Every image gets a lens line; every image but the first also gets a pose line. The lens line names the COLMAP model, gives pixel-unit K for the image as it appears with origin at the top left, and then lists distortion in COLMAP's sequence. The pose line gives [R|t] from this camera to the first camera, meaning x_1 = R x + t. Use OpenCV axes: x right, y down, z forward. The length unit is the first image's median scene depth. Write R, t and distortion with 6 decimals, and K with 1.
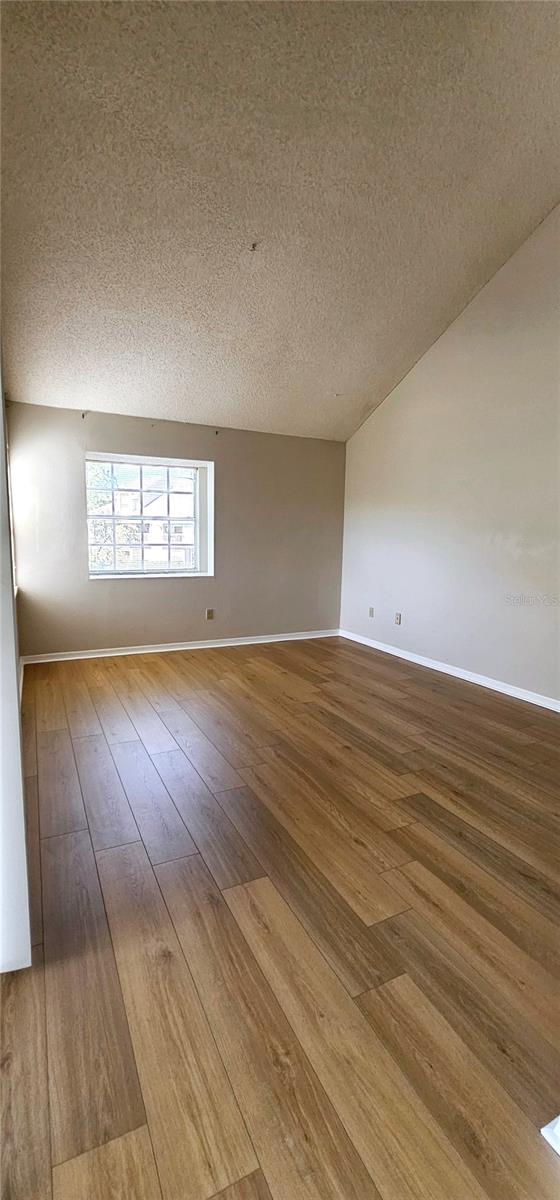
lens RADIAL K [[489.7, 0, 270.1], [0, 489.7, 596.3], [0, 0, 1]] dist [-0.000670, -0.000012]
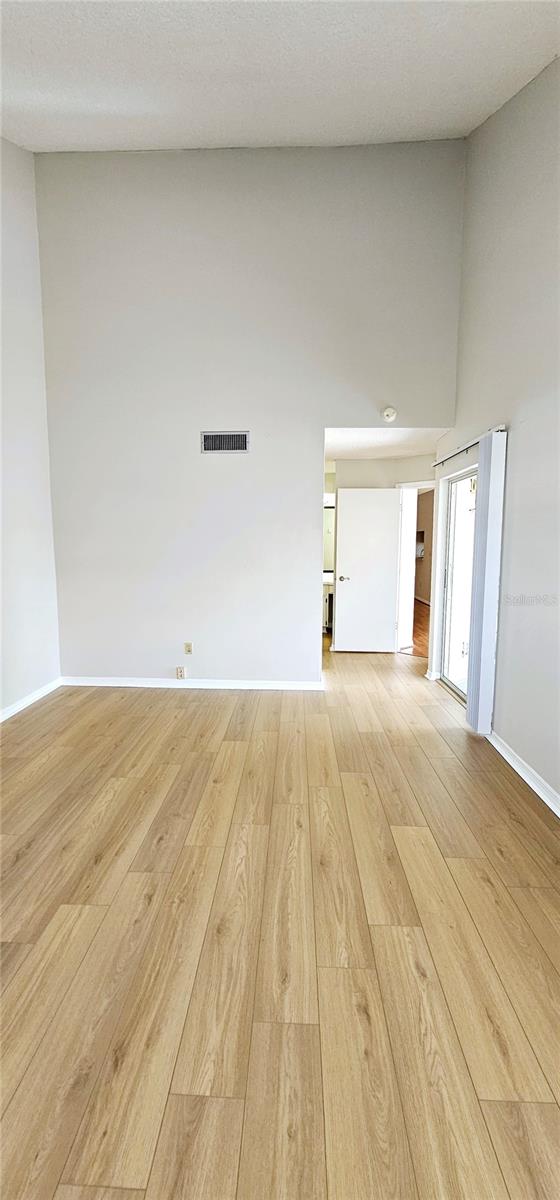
lens RADIAL K [[489.7, 0, 270.1], [0, 489.7, 596.3], [0, 0, 1]] dist [-0.000670, -0.000012]
pose [[-0.874303, -0.072760, 0.479896, -0.348020], [0.047253, 0.971245, 0.233346, -0.246183], [-0.483075, 0.226691, -0.845724, 1.587333]]
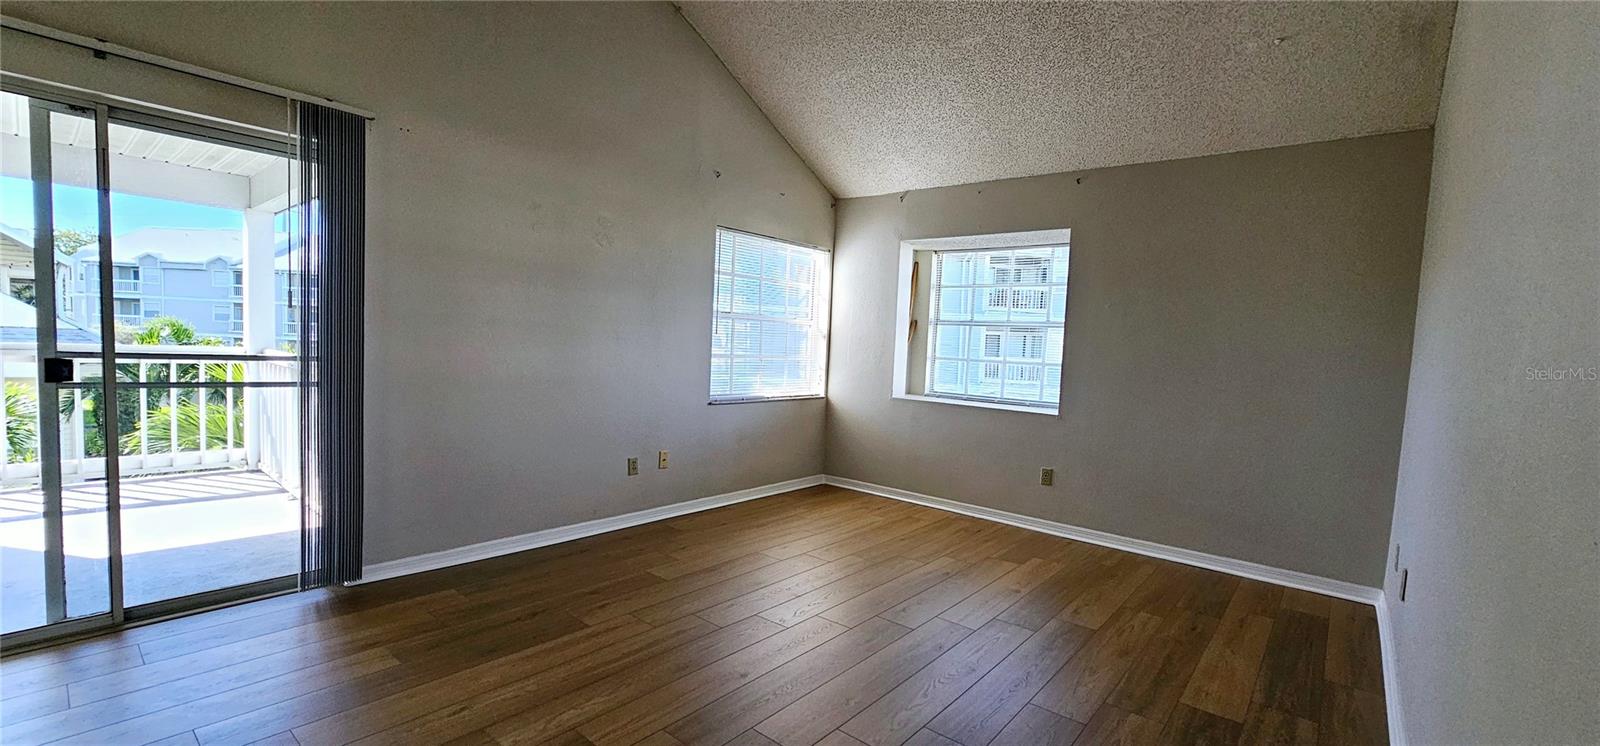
lens RADIAL K [[652.9, 0, 796.9], [0, 652.9, 385.3], [0, 0, 1]] dist [-0.000670, -0.000012]
pose [[0.405057, 0.065272, -0.911958, 0.841537], [-0.156583, 0.987664, 0.001142, -0.048998], [0.900783, 0.142334, 0.410281, 0.647142]]
